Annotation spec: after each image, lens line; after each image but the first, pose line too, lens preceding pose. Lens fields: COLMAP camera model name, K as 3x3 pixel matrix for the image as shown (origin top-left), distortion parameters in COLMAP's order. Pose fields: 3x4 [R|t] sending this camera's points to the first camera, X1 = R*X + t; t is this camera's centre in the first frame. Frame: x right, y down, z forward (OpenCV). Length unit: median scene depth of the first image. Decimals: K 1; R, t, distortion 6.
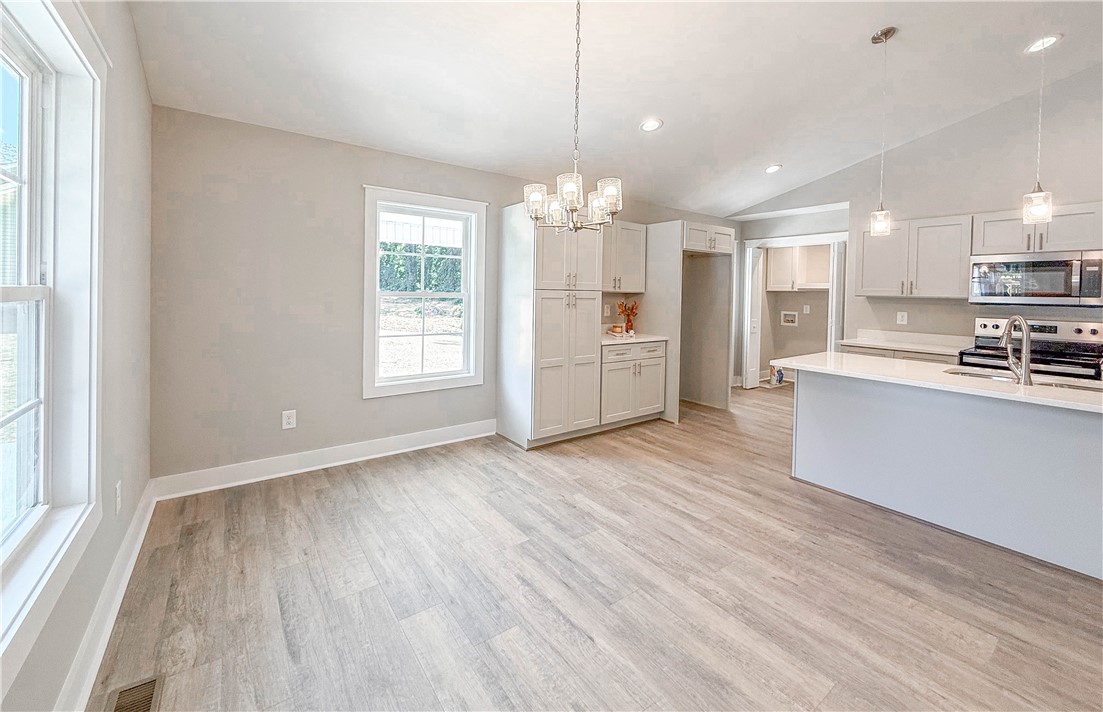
lens RADIAL K [[439.8, 0, 548.0], [0, 439.8, 300.9], [0, 0, 1]] dist [-0.003174, 0.000398]
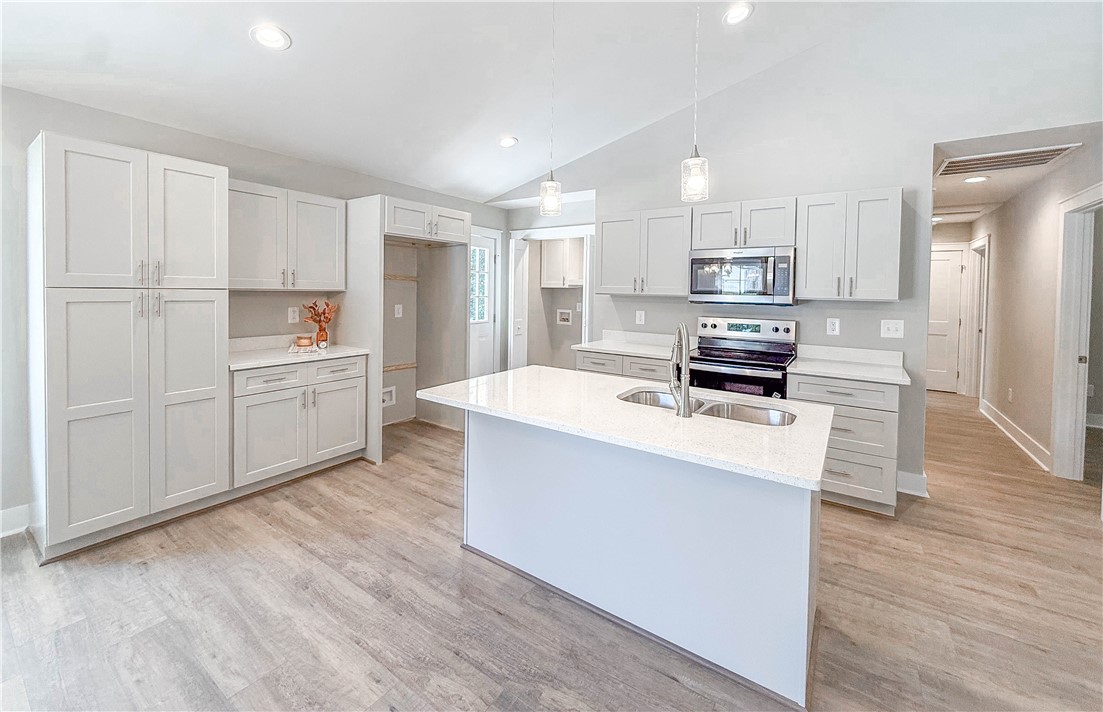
lens RADIAL K [[439.8, 0, 549.7], [0, 439.8, 300.7], [0, 0, 1]] dist [-0.003174, 0.000398]
pose [[0.943671, -0.010693, 0.330711, 0.618982], [0.007387, 0.999909, 0.011252, -0.015831], [-0.330801, -0.008175, 0.943665, 0.365515]]
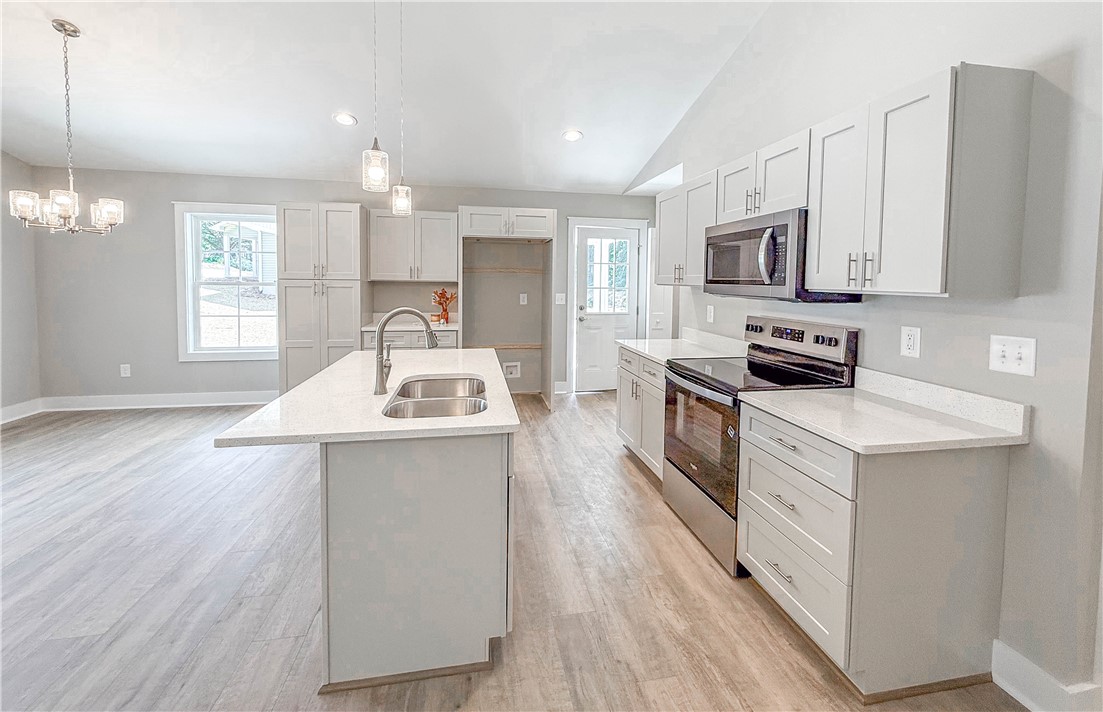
lens RADIAL K [[439.8, 0, 547.7], [0, 439.8, 300.1], [0, 0, 1]] dist [-0.003174, 0.000398]
pose [[0.901645, 0.013409, -0.432270, 1.698331], [-0.004509, 0.999756, 0.021608, 0.001130], [0.432454, -0.017534, 0.901485, 0.407405]]
